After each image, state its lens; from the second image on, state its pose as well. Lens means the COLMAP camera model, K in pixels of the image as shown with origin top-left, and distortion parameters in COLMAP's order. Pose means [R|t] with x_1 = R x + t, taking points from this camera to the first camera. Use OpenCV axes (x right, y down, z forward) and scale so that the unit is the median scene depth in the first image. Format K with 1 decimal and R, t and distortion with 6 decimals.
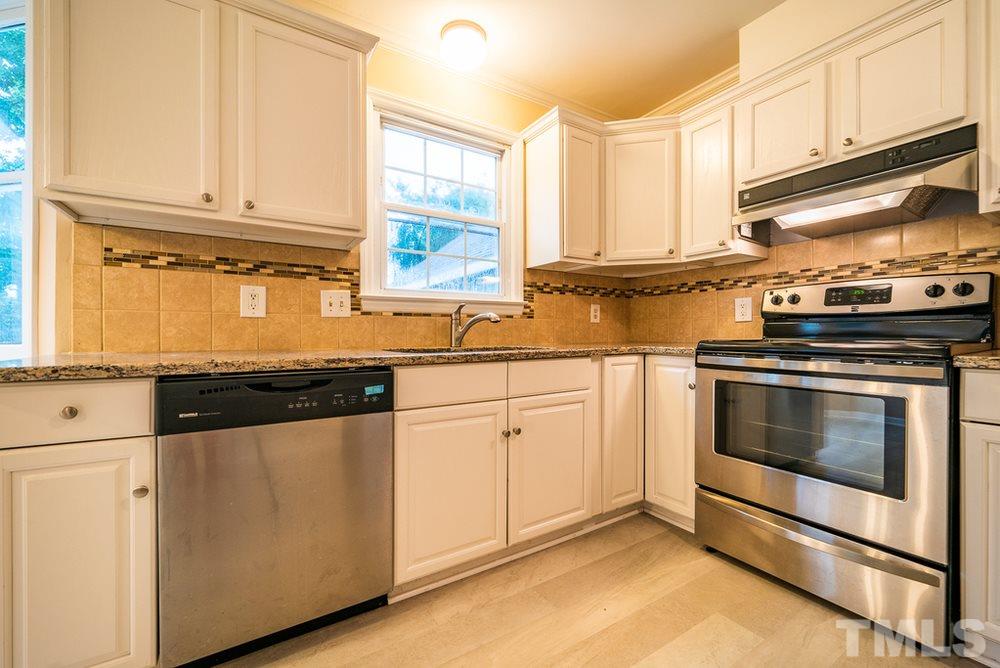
lens RADIAL K [[437.8, 0, 512.6], [0, 437.8, 335.8], [0, 0, 1]] dist [-0.000817, -0.000938]
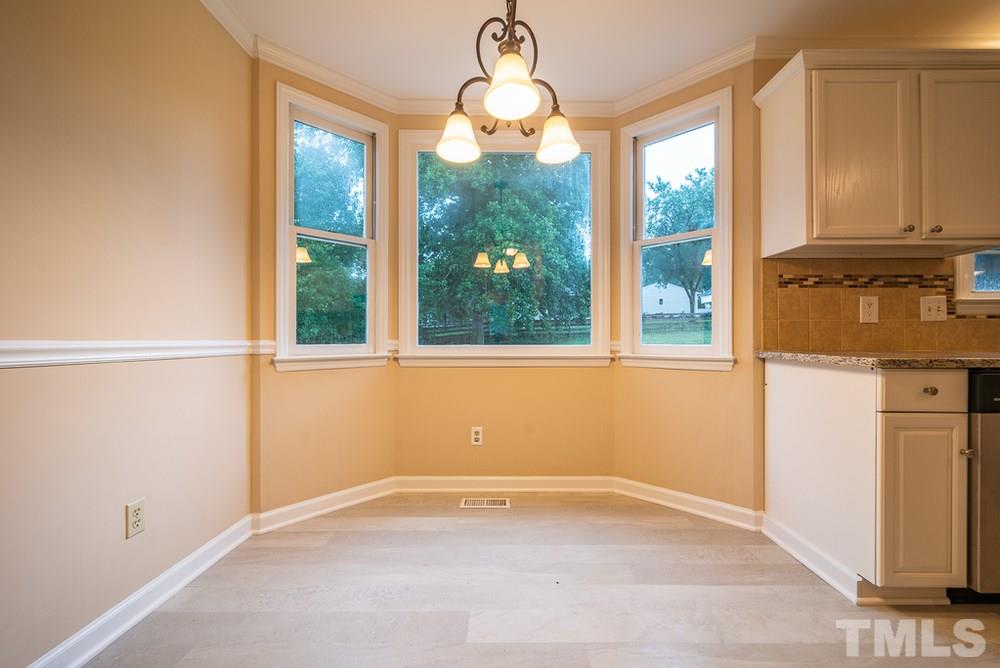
lens RADIAL K [[437.8, 0, 512.6], [0, 437.8, 335.8], [0, 0, 1]] dist [-0.000817, -0.000938]
pose [[0.822201, -0.005544, -0.569171, -0.715374], [0.000430, 0.999958, -0.009118, 0.003064], [0.569198, 0.007253, 0.822169, -0.526389]]
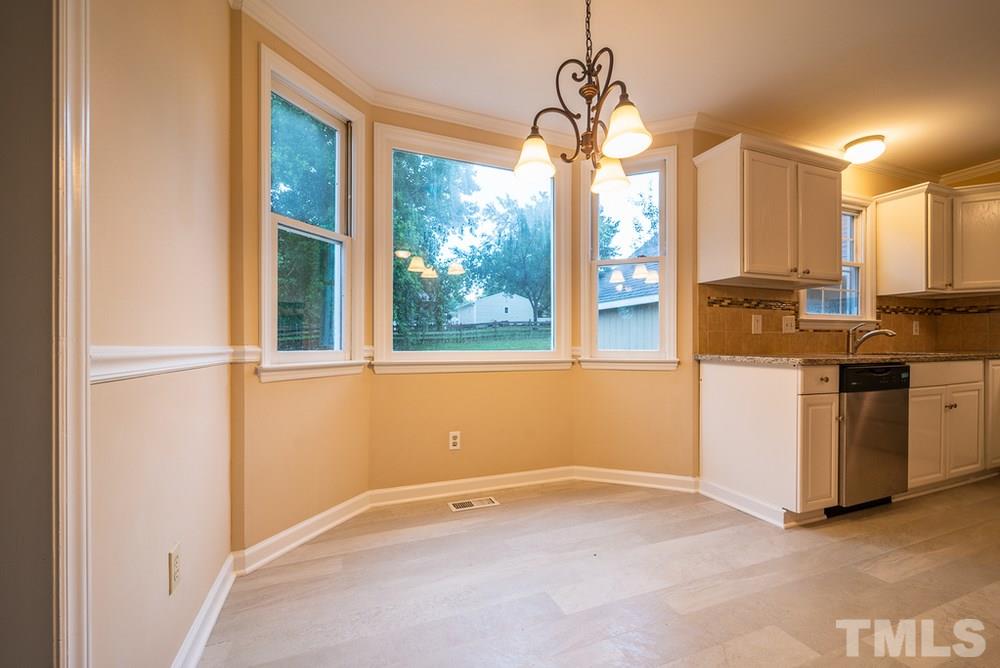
lens RADIAL K [[427.4, 0, 547.5], [0, 427.4, 343.6], [0, 0, 1]] dist [0.001373, -0.000342]
pose [[0.980330, -0.000264, -0.197366, -1.055857], [-0.000757, 0.999987, -0.005095, 0.003323], [0.197365, 0.005144, 0.980317, -0.749961]]
